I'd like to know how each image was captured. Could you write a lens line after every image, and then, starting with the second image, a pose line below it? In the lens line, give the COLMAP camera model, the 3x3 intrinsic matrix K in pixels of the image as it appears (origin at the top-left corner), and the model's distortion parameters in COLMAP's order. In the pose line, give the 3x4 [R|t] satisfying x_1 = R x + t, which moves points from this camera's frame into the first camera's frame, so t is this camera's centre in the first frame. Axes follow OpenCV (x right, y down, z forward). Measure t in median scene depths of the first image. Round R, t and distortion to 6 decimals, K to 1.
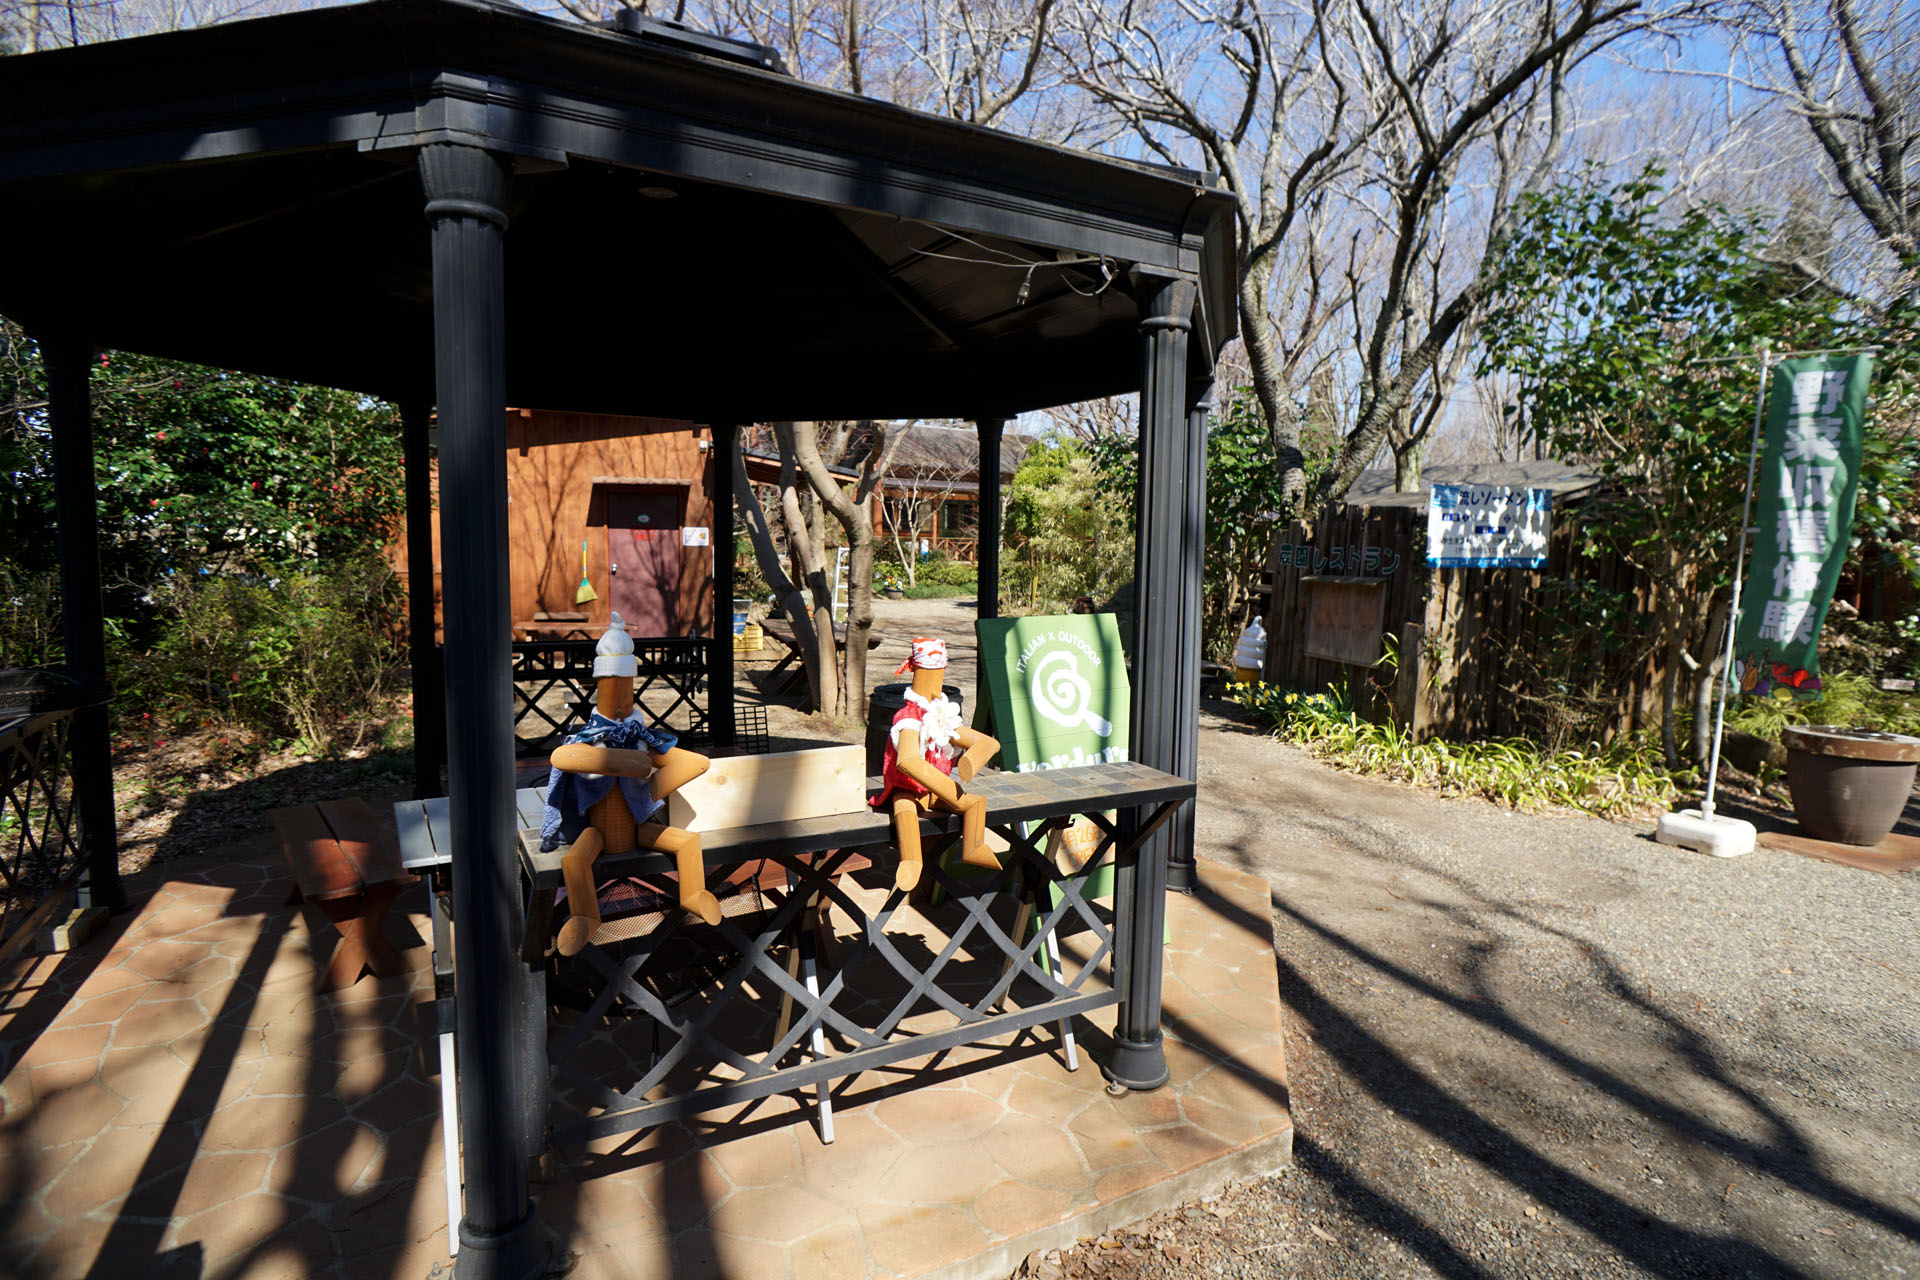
lens RADIAL K [[1117.2, 0, 958.8], [0, 1117.2, 687.9], [0, 0, 1]] dist [-0.037793, -0.000030]
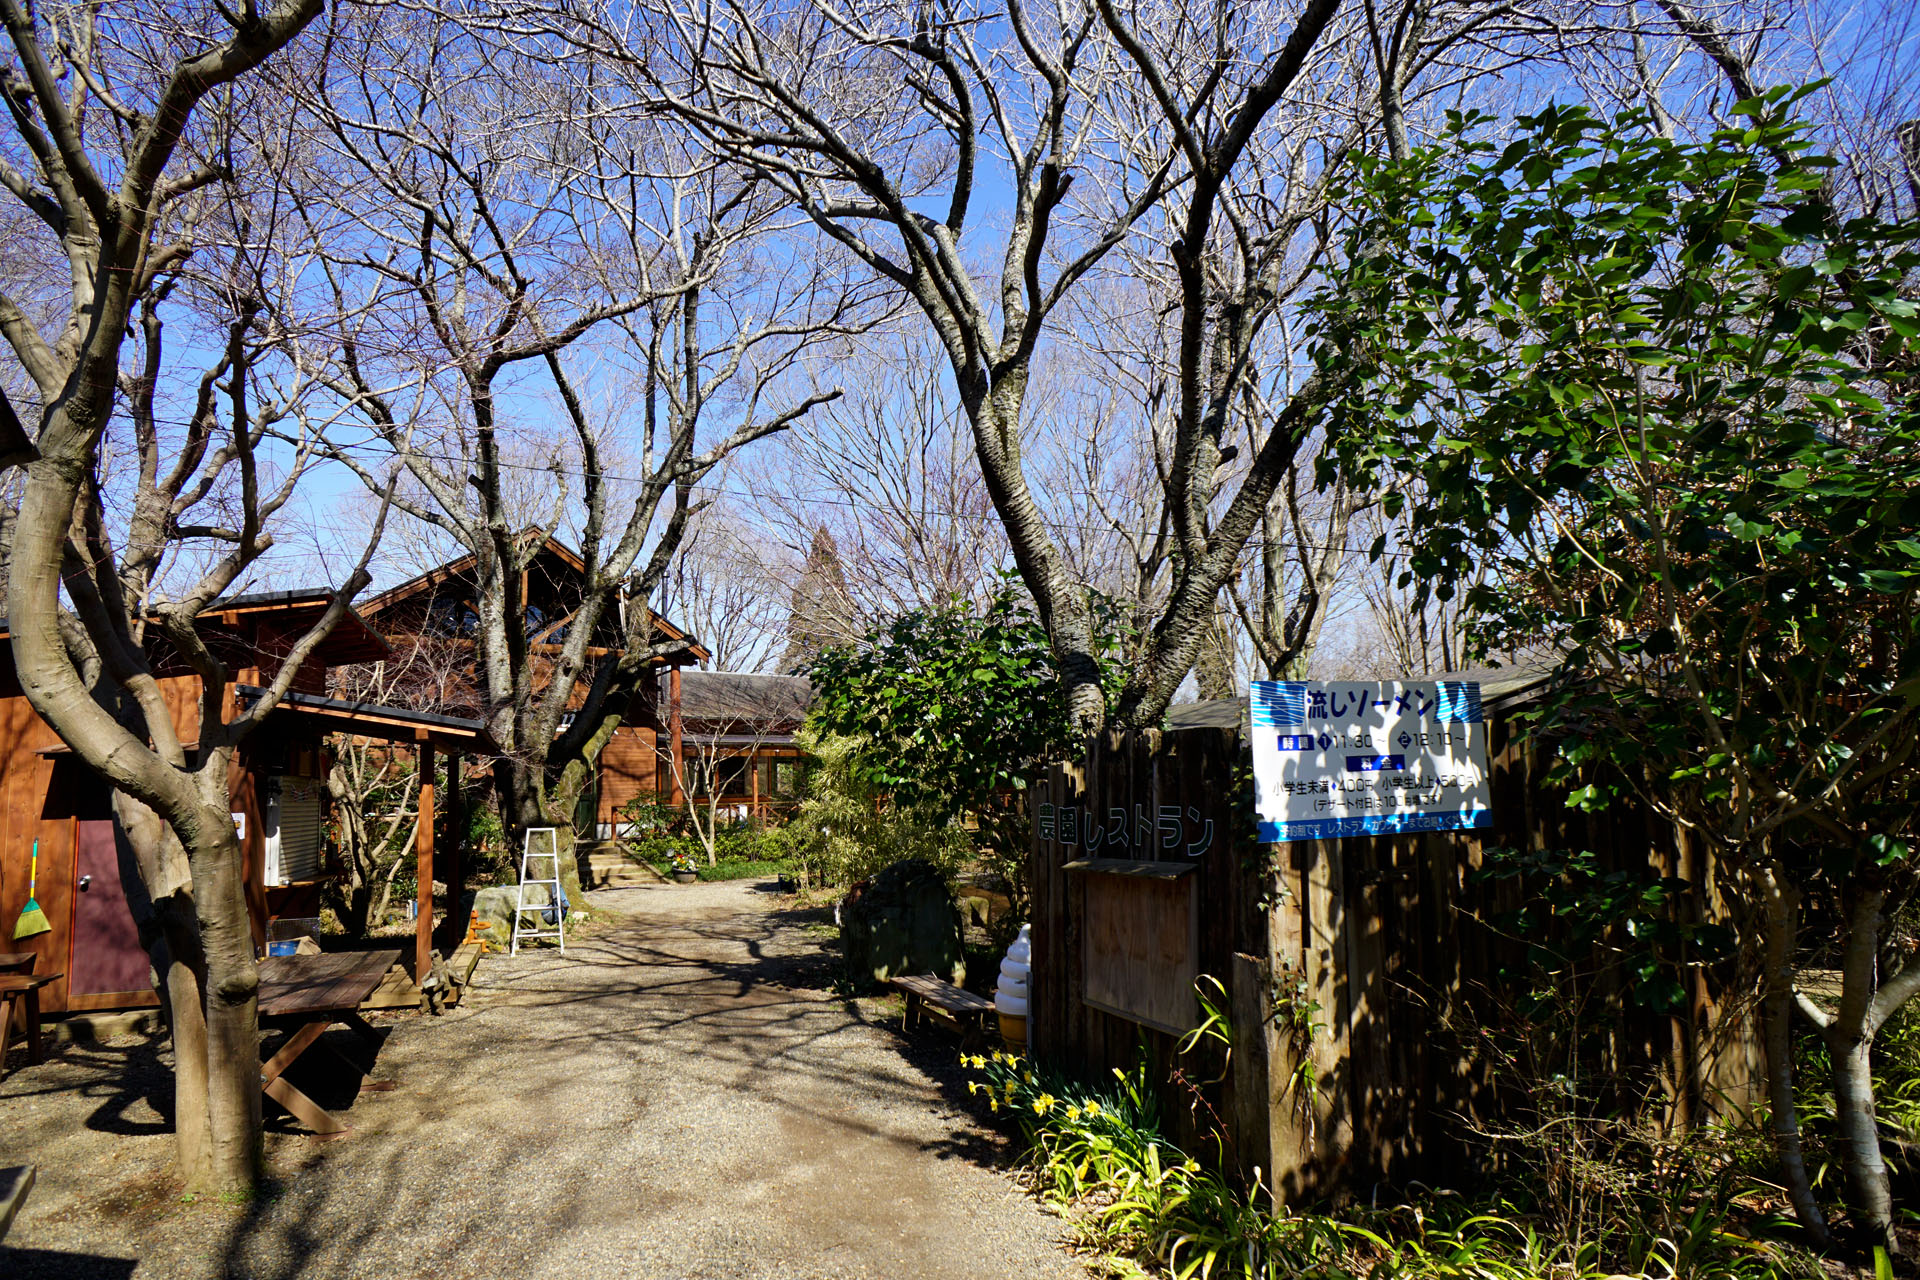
lens RADIAL K [[1117.2, 0, 958.8], [0, 1117.2, 687.9], [0, 0, 1]] dist [-0.037793, -0.000030]
pose [[0.997460, -0.042411, 0.057232, 0.243024], [0.054207, 0.973179, -0.223571, -0.066781], [-0.046215, 0.226106, 0.973006, 0.466888]]
